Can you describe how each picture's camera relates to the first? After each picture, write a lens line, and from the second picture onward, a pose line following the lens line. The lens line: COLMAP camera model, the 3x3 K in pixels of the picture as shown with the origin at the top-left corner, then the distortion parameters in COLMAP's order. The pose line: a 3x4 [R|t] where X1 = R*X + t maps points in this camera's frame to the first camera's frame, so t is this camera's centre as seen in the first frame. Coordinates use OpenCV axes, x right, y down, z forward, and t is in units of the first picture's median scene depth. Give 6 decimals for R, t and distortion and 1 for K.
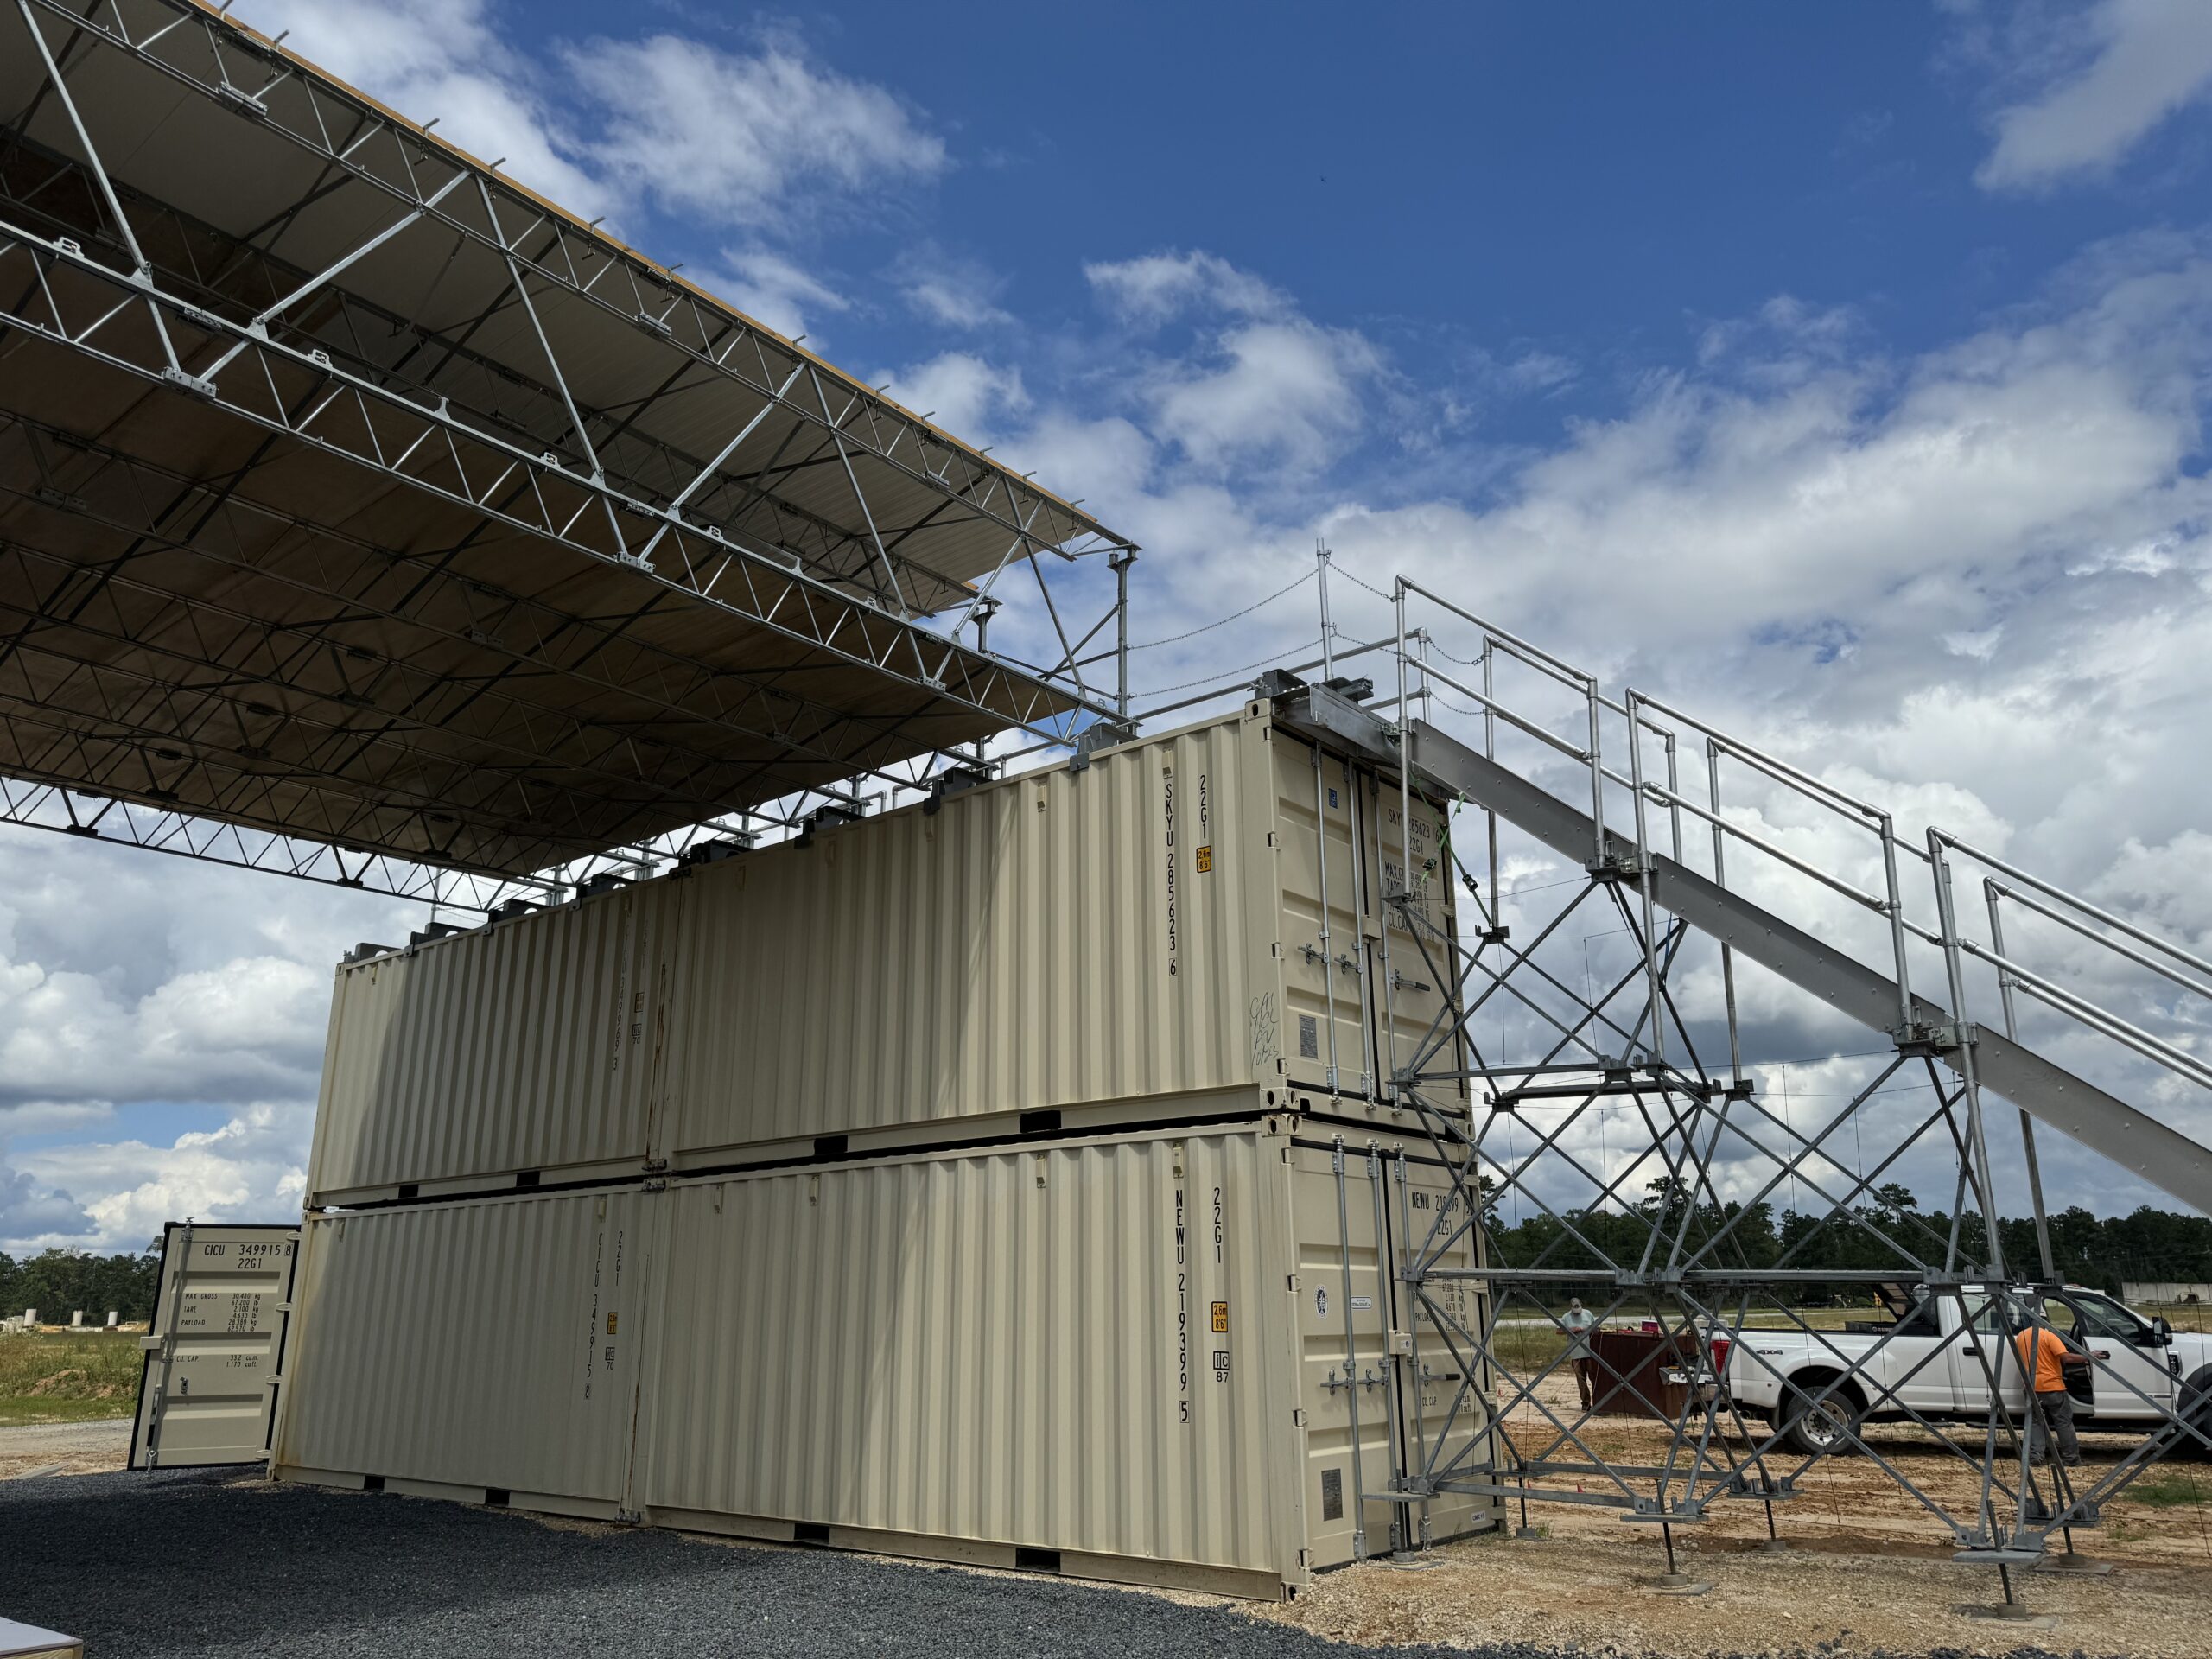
lens RADIAL K [[1513.2, 0, 1106.0], [0, 1513.2, 829.5], [0, 0, 1]] dist [0.002658, -0.000762]
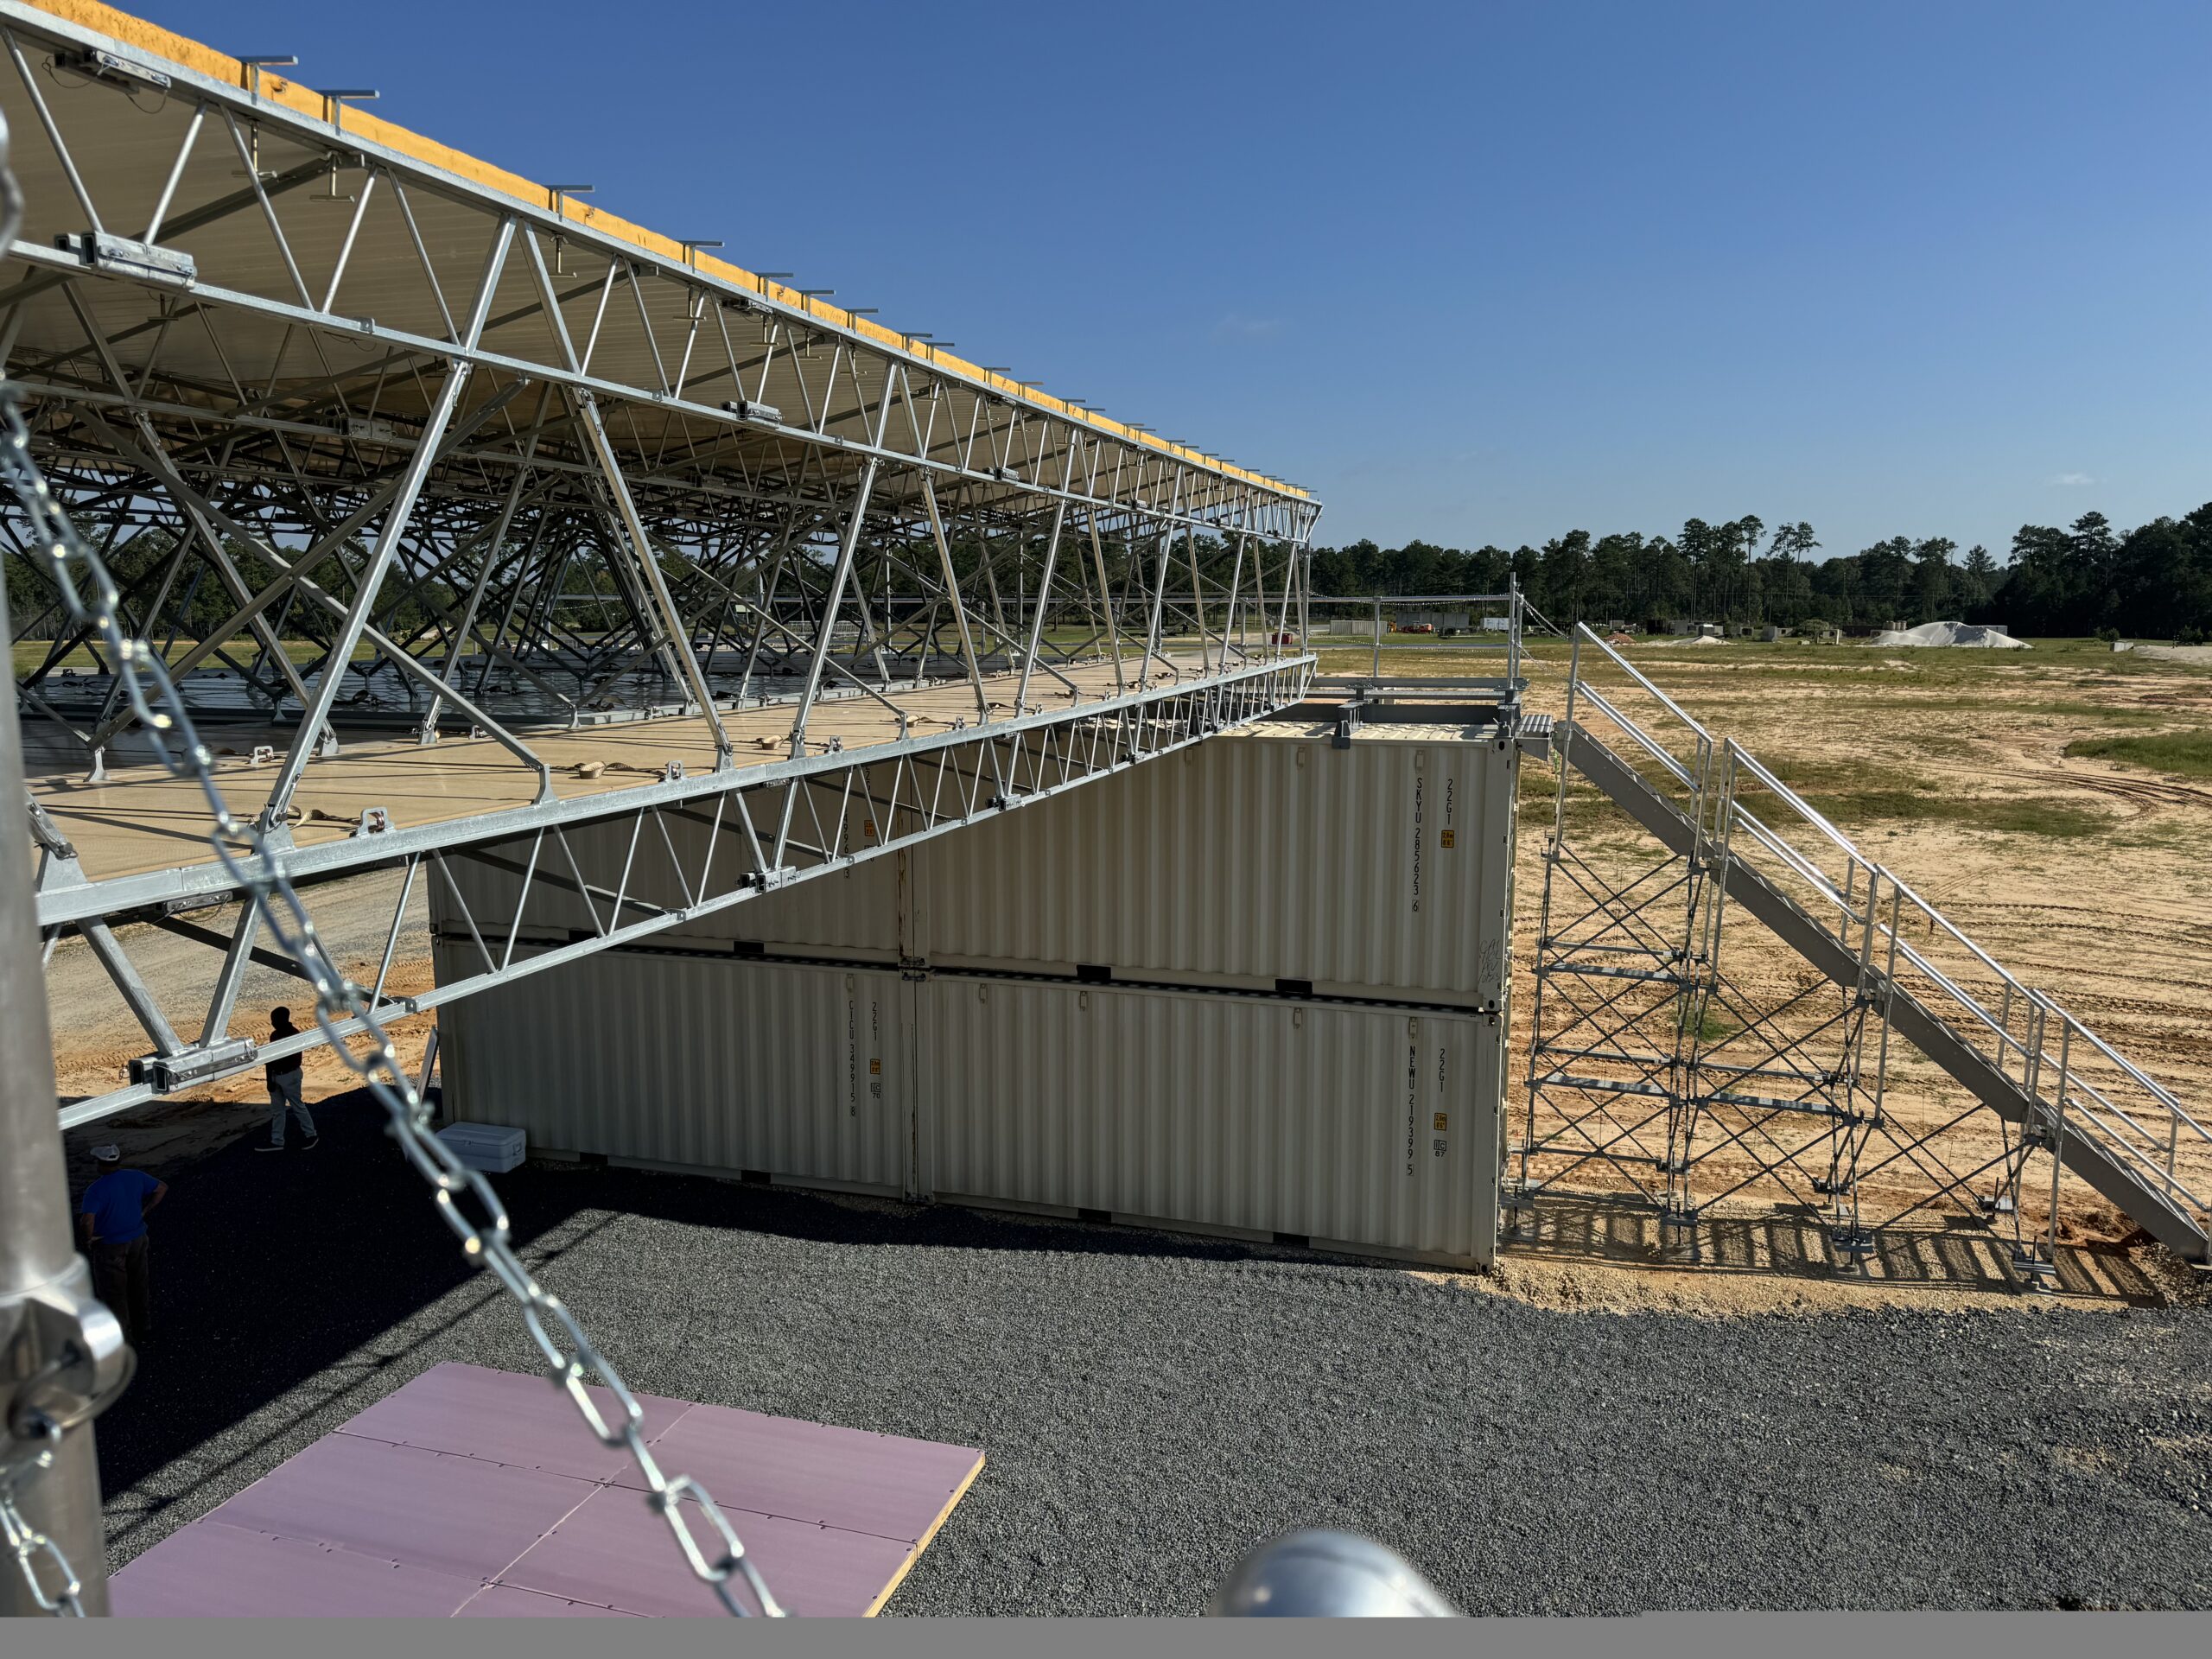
lens RADIAL K [[1513.2, 0, 1106.0], [0, 1513.2, 829.5], [0, 0, 1]] dist [0.002658, -0.000762]
pose [[0.928783, -0.035487, 0.368922, -0.738923], [-0.124861, 0.907256, 0.401617, -0.506975], [-0.348959, -0.419079, 0.838213, -0.123831]]
